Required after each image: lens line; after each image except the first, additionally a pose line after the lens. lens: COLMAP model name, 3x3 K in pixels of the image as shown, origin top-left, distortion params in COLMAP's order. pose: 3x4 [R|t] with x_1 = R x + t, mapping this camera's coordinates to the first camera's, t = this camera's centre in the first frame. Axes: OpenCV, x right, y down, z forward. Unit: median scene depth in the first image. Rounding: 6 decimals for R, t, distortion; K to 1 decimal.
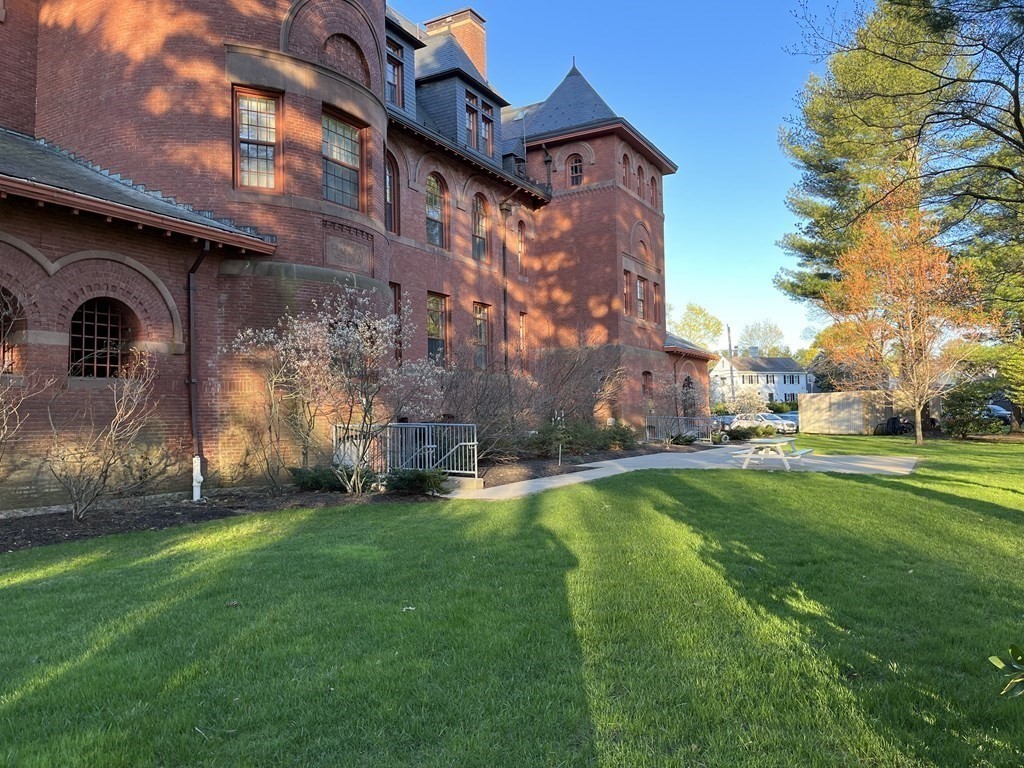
lens RADIAL K [[759.7, 0, 512.0], [0, 759.7, 384.0], [0, 0, 1]] dist [0.055052, 0.000784]
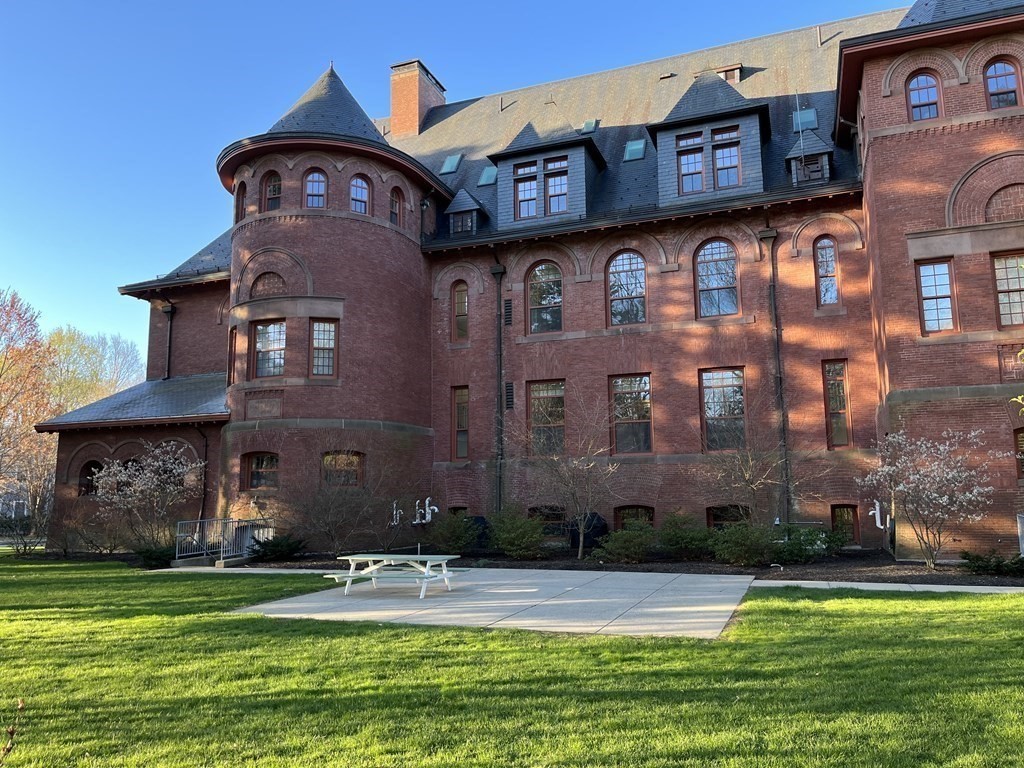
lens RADIAL K [[759.7, 0, 512.0], [0, 759.7, 384.0], [0, 0, 1]] dist [0.055052, 0.000784]
pose [[0.148042, -0.137251, -0.979411, 0.703768], [0.041684, 0.990309, -0.132477, 0.006486], [0.988102, -0.021214, 0.152329, 0.647977]]
